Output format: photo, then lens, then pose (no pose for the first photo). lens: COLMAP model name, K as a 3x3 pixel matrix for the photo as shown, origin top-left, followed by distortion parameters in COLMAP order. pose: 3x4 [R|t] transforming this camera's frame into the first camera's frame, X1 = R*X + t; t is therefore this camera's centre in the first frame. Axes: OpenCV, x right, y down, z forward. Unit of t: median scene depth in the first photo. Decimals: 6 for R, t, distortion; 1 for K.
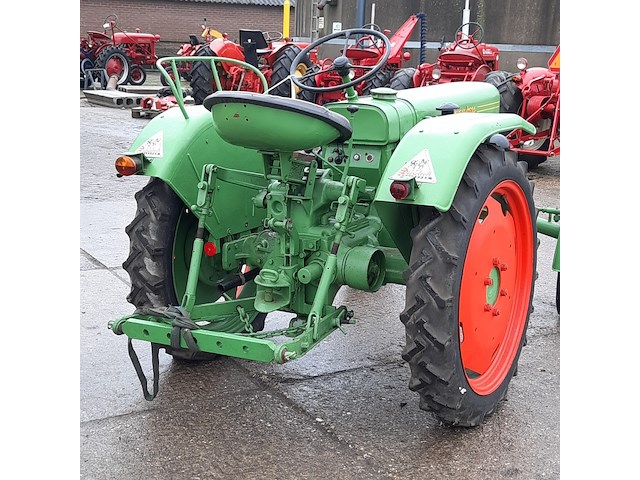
lens RADIAL K [[900.3, 0, 320.0], [0, 900.3, 240.0], [0, 0, 1]] dist [0.093426, -0.029192]
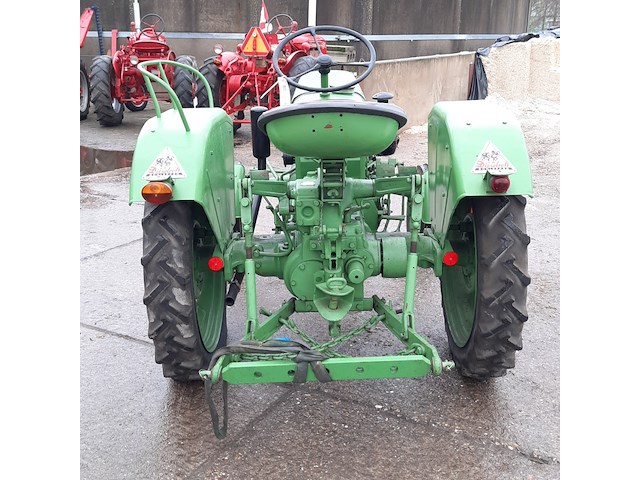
lens RADIAL K [[681.4, 0, 320.0], [0, 681.4, 240.0], [0, 0, 1]] dist [0.101026, -0.212215]
pose [[0.865459, -0.172411, 0.470379, -0.381636], [0.131962, 0.984212, 0.117951, -0.090347], [-0.483288, -0.040009, 0.874547, 0.325006]]
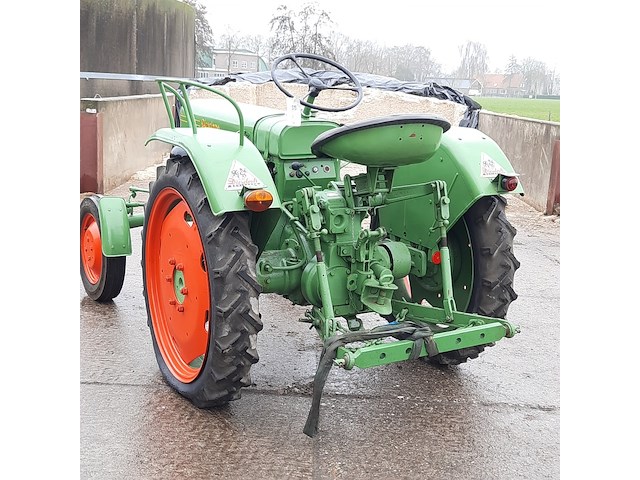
lens RADIAL K [[803.3, 0, 320.0], [0, 803.3, 240.0], [0, 0, 1]] dist [0.131717, -0.340018]
pose [[0.519238, -0.169043, 0.837745, -0.833174], [0.160158, 0.982123, 0.098909, -0.108247], [-0.839489, 0.082814, 0.537029, 0.492979]]
